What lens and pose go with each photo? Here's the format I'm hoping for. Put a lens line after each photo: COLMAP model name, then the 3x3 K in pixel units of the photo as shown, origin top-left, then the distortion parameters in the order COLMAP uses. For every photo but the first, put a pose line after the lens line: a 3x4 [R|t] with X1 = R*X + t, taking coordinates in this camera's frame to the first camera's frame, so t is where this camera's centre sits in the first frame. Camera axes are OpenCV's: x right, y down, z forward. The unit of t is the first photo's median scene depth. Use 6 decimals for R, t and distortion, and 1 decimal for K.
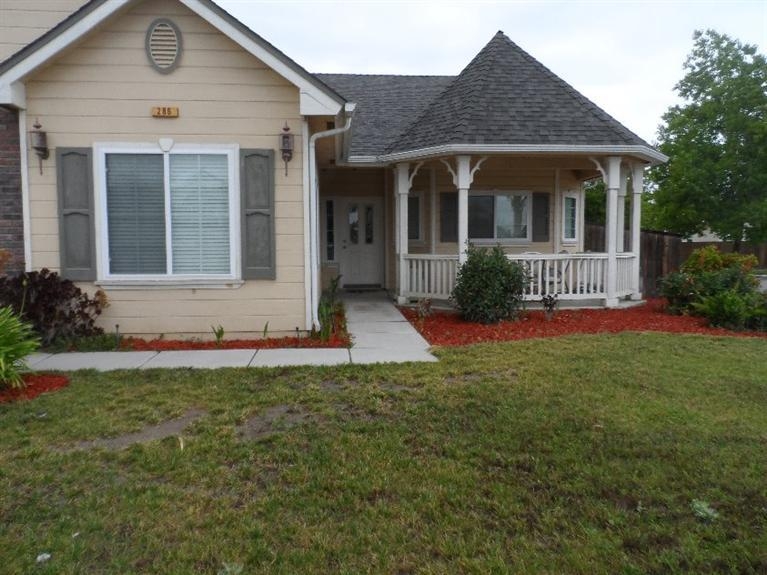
lens RADIAL K [[575.1, 0, 383.5], [0, 575.1, 287.5], [0, 0, 1]] dist [-0.005939, -0.000426]
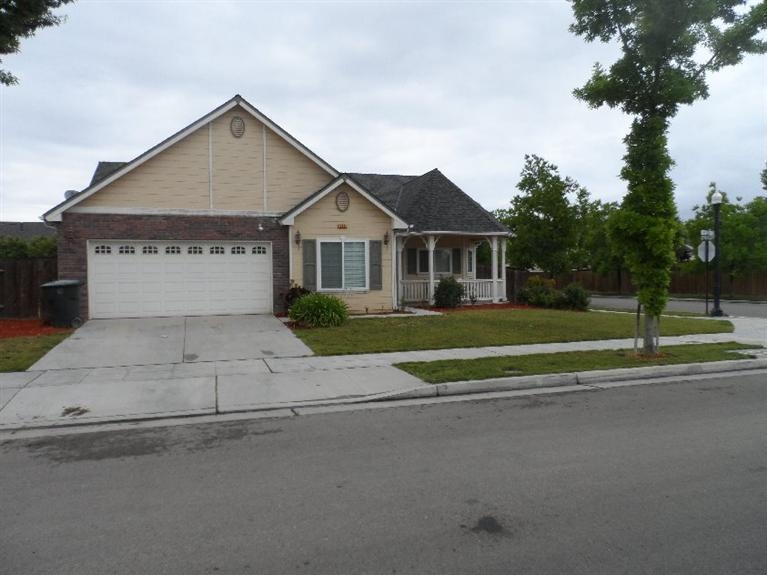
lens RADIAL K [[575.1, 0, 383.5], [0, 575.1, 287.5], [0, 0, 1]] dist [-0.005939, -0.000426]
pose [[0.970972, -0.010995, 0.238941, -0.637956], [0.023295, 0.998541, -0.048717, 0.081878], [-0.238056, 0.052869, 0.969811, -1.214813]]
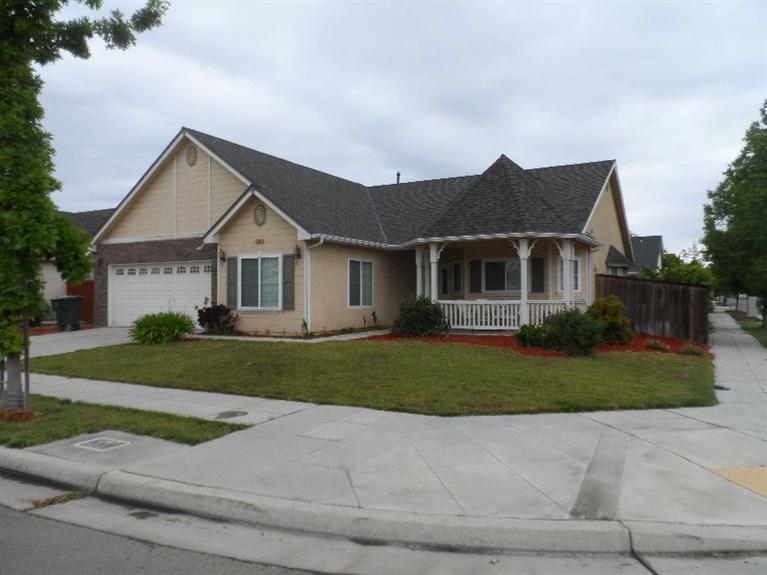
lens RADIAL K [[575.1, 0, 383.5], [0, 575.1, 287.5], [0, 0, 1]] dist [-0.005939, -0.000426]
pose [[0.831865, -0.004421, -0.554960, 1.096076], [-0.040604, 0.996804, -0.068804, 0.030600], [0.553490, 0.079770, 0.829027, -0.561614]]
